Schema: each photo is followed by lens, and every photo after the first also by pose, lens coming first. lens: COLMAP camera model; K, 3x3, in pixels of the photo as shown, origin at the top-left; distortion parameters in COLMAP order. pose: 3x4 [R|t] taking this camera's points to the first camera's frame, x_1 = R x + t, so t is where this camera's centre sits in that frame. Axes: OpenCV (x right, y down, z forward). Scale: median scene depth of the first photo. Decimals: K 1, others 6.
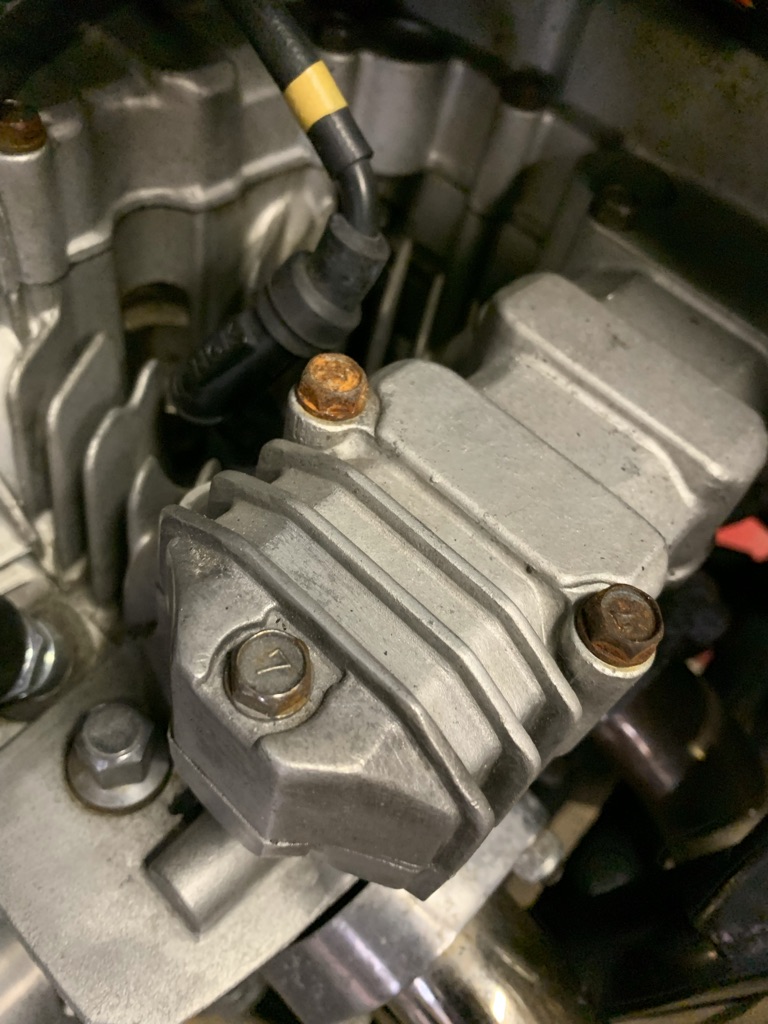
lens RADIAL K [[786.2, 0, 384.0], [0, 786.2, 512.0], [0, 0, 1]] dist [-0.000805, -0.001922]
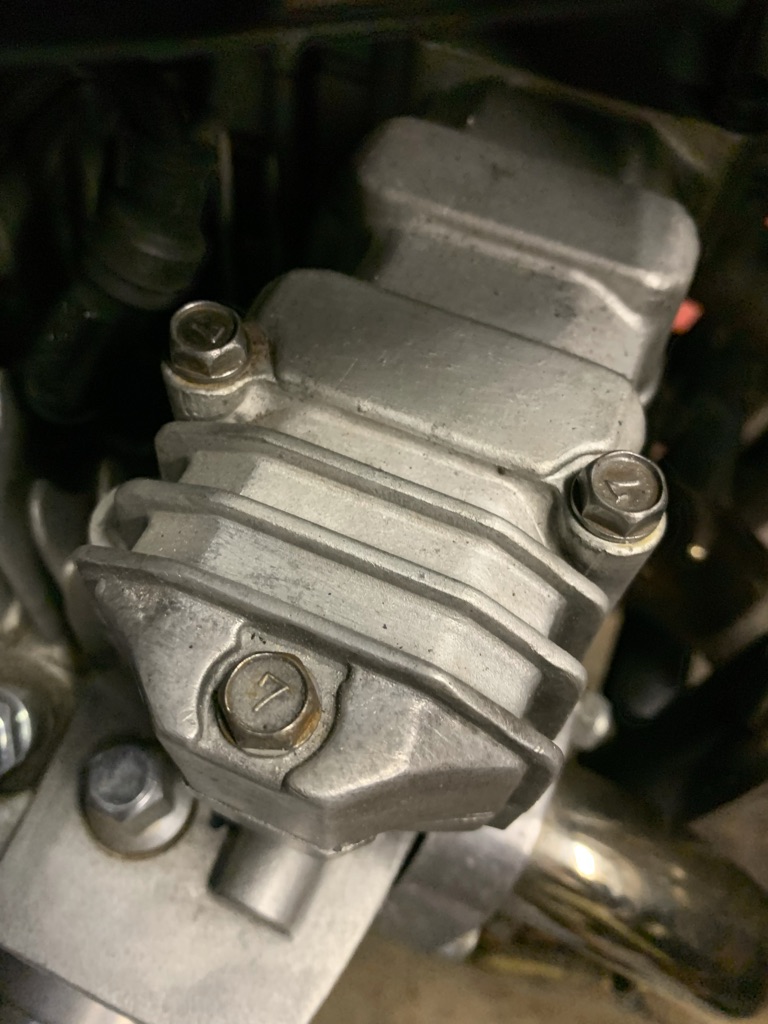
lens RADIAL K [[786.2, 0, 384.0], [0, 786.2, 512.0], [0, 0, 1]] dist [-0.000805, -0.001922]
pose [[0.933109, -0.355301, 0.055393, -0.001432], [0.342119, 0.924607, 0.167501, -0.078522], [-0.110730, -0.137346, 0.984314, 0.157585]]
